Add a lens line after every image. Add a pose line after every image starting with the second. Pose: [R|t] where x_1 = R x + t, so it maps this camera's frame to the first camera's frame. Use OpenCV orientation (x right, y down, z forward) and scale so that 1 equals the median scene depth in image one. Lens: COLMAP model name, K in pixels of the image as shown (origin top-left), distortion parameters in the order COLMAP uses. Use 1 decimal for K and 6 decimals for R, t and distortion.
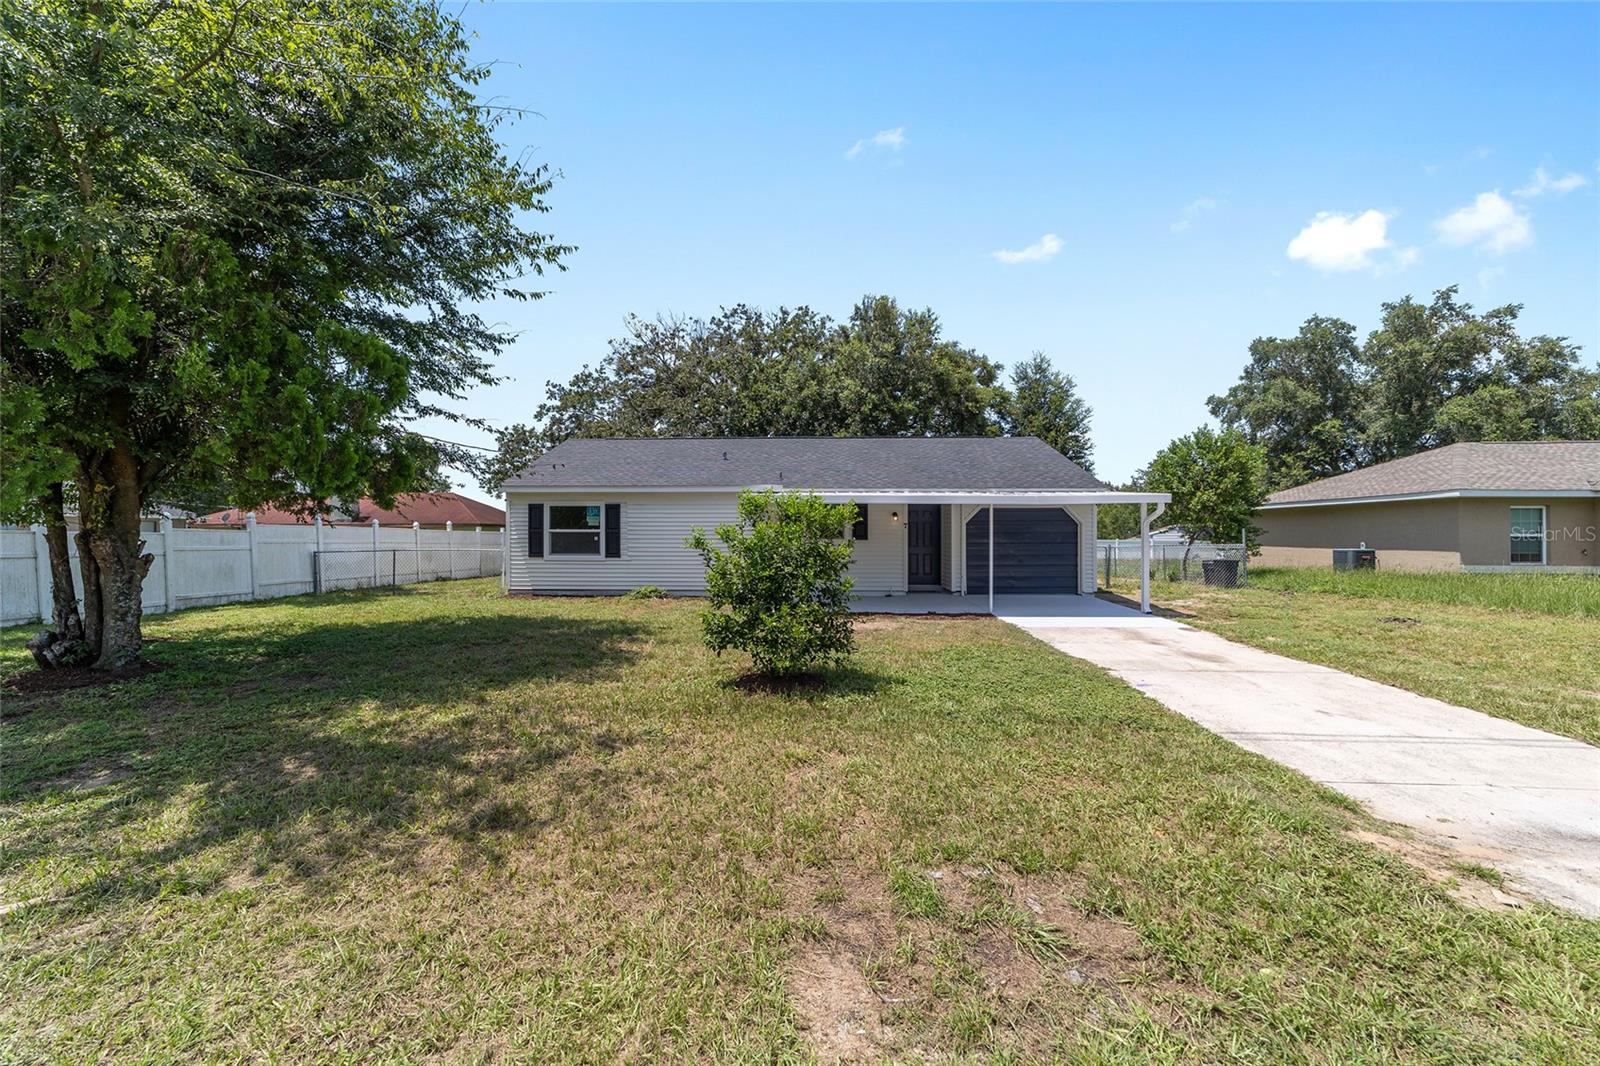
lens RADIAL K [[613.9, 0, 798.9], [0, 613.9, 532.4], [0, 0, 1]] dist [-0.015318, 0.008311]
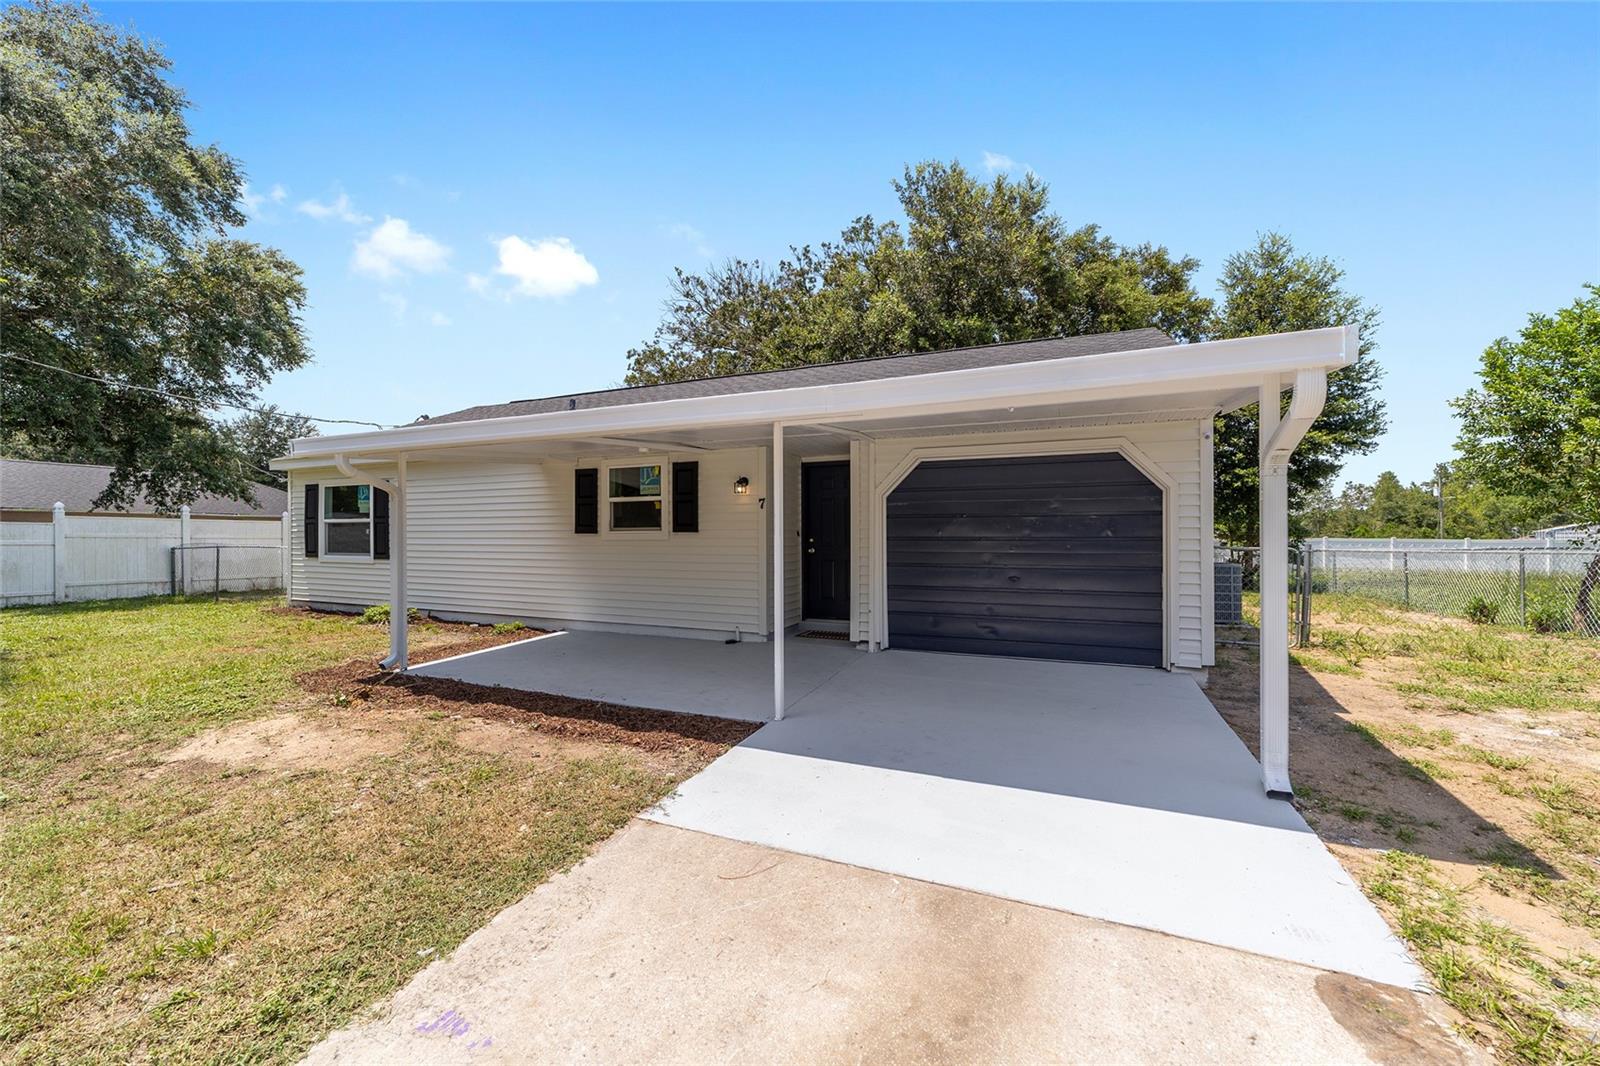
lens RADIAL K [[613.9, 0, 800.2], [0, 613.9, 538.9], [0, 0, 1]] dist [-0.015318, 0.008311]
pose [[0.928729, 0.001447, -0.370757, 0.322373], [0.002164, 0.999954, 0.009323, 0.011086], [0.370754, -0.009461, 0.928683, 0.454963]]
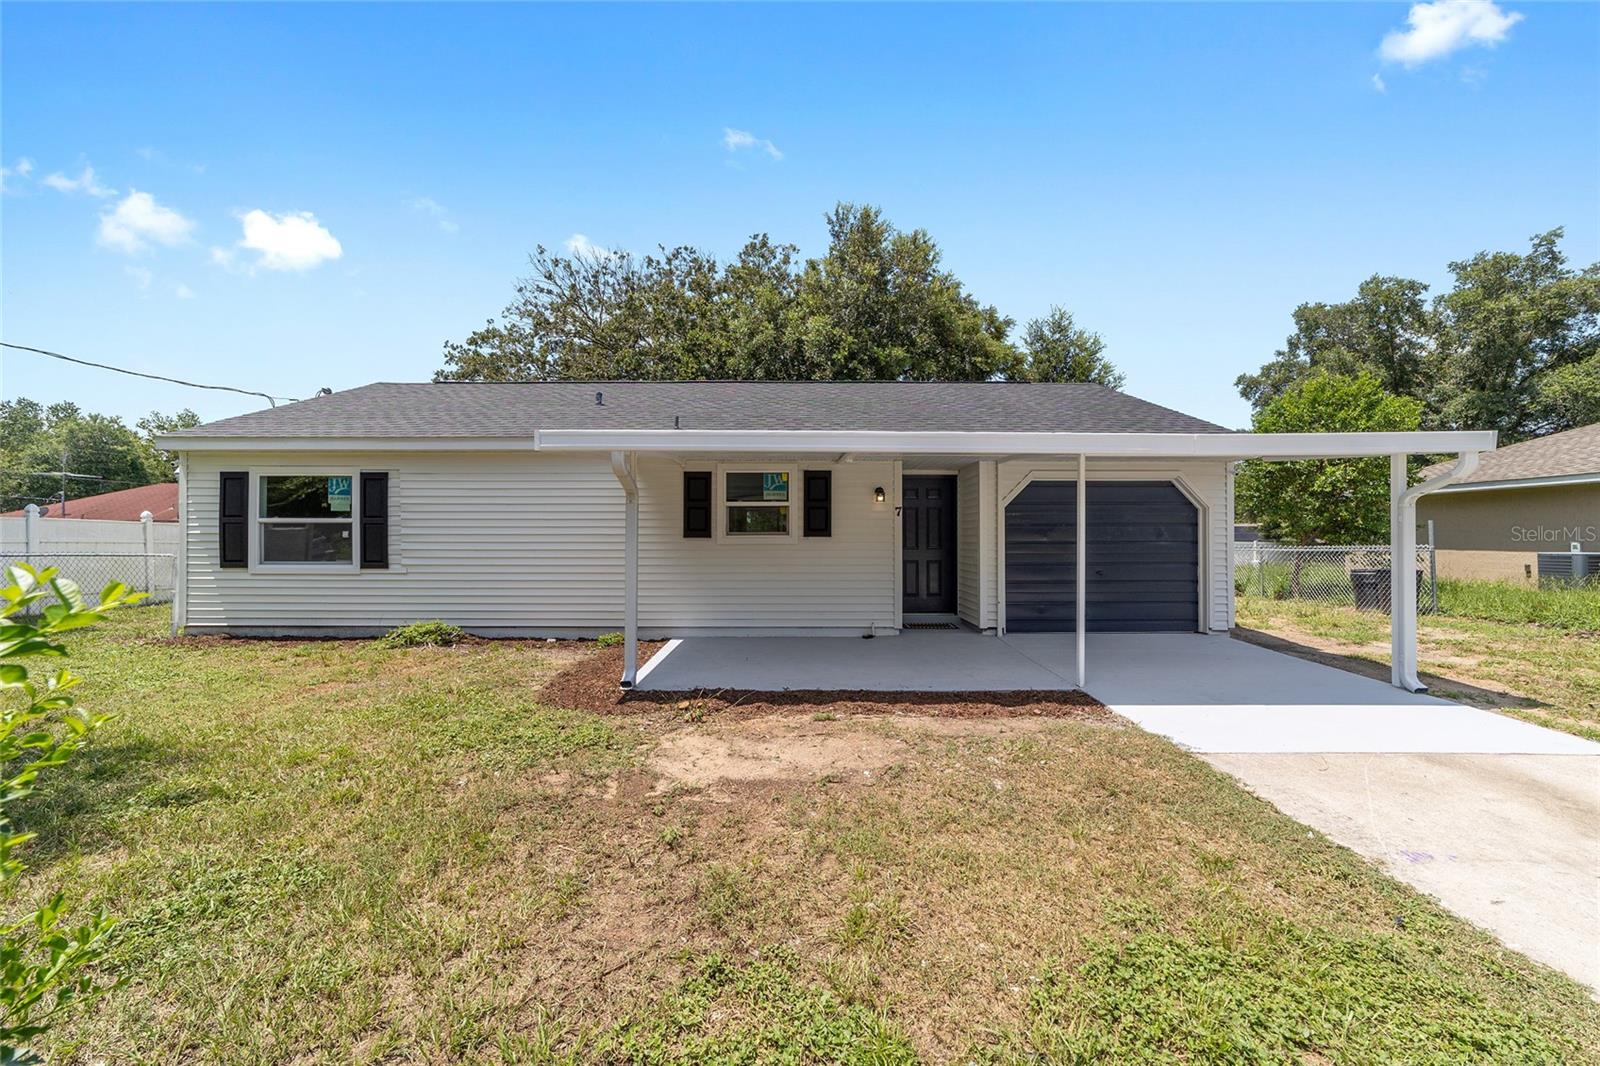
lens RADIAL K [[613.9, 0, 797.8], [0, 613.9, 533.0], [0, 0, 1]] dist [-0.015318, 0.008311]
pose [[0.999723, 0.000349, 0.023550, 0.056921], [-0.000297, 0.999997, -0.002227, 0.008349], [-0.023551, 0.002220, 0.999720, 0.367582]]
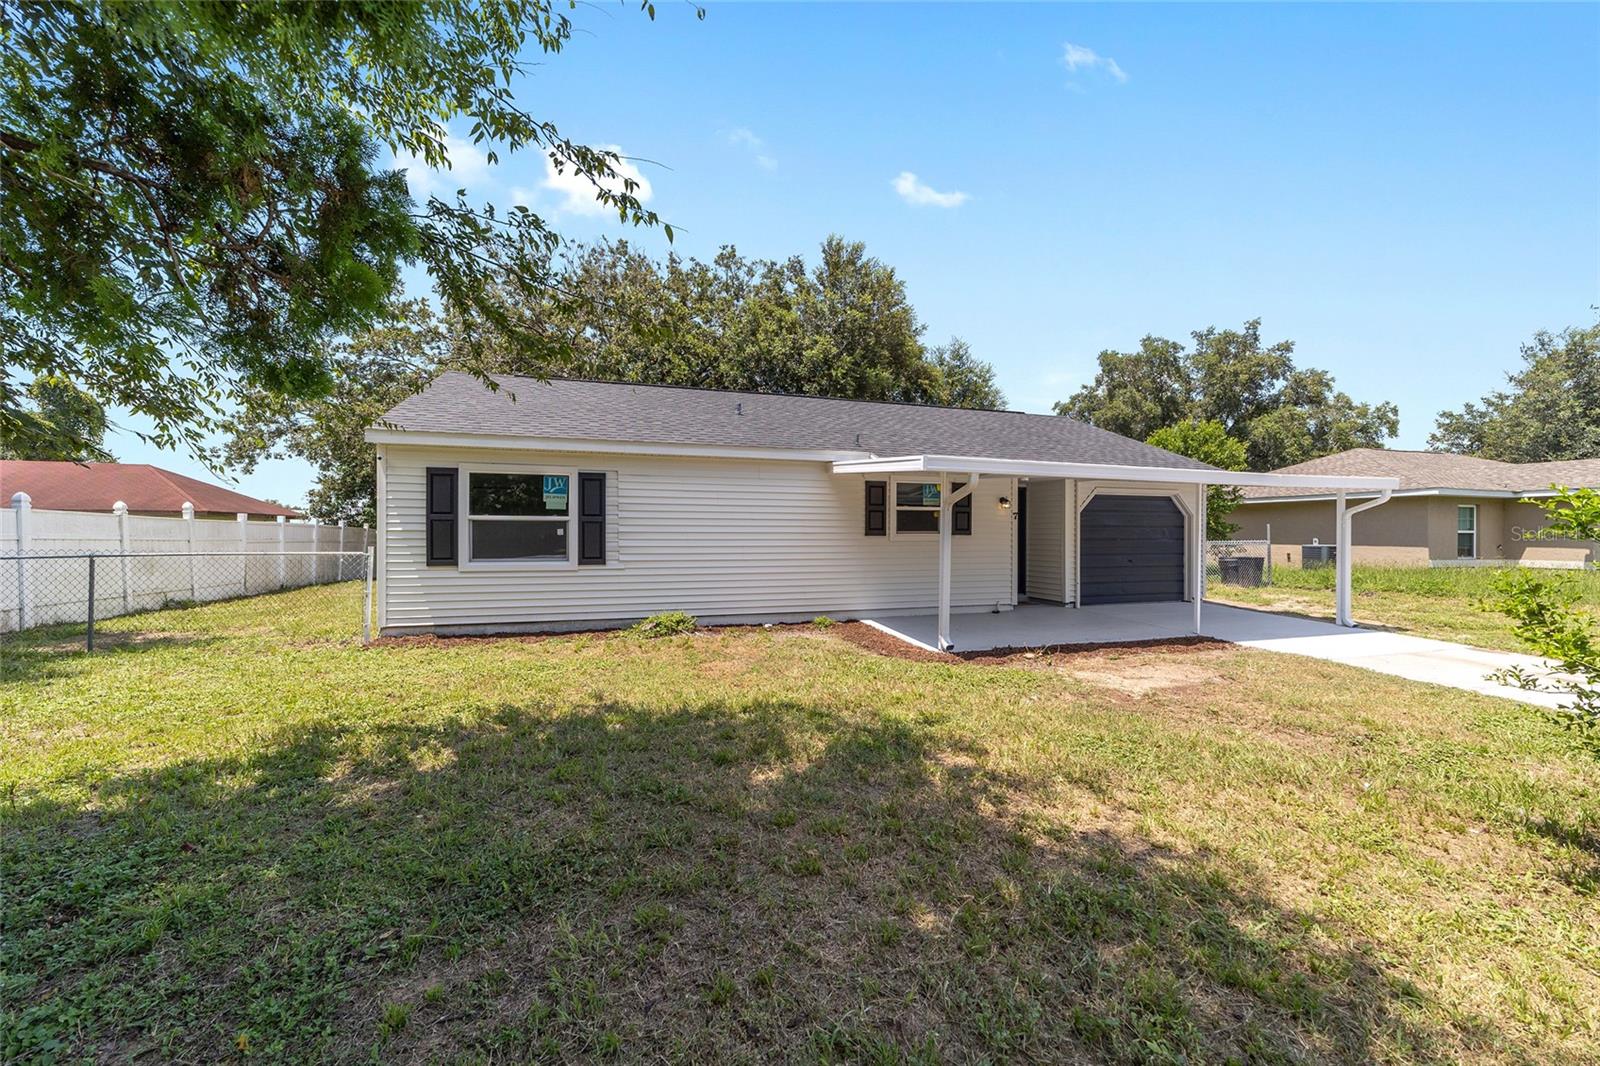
lens RADIAL K [[613.9, 0, 801.0], [0, 613.9, 531.5], [0, 0, 1]] dist [-0.015318, 0.008311]
pose [[0.945013, 0.003245, 0.327016, -0.257836], [-0.004645, 0.999983, 0.003500, 0.005554], [-0.326999, -0.004827, 0.945012, 0.323823]]
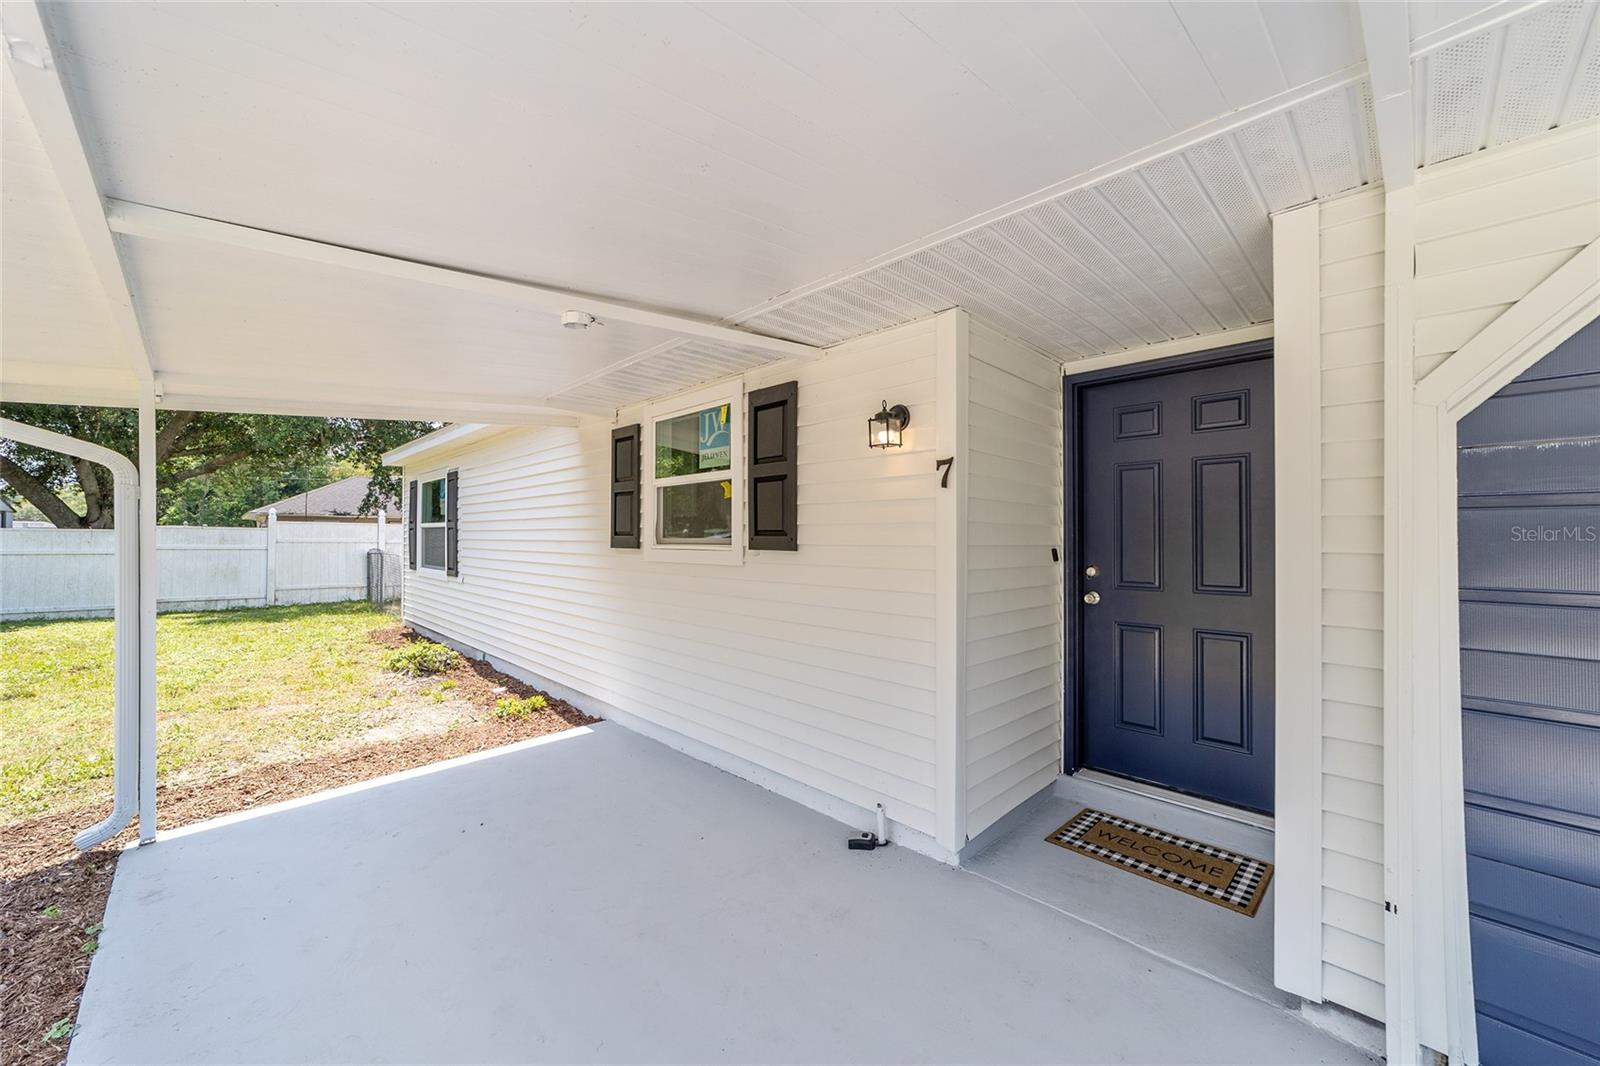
lens RADIAL K [[613.9, 0, 798.1], [0, 613.9, 533.5], [0, 0, 1]] dist [-0.015318, 0.008311]
pose [[0.715475, -0.001887, -0.698636, 0.220578], [0.000488, 0.999997, -0.002201, 0.005674], [0.698638, 0.001234, 0.715474, 0.703343]]
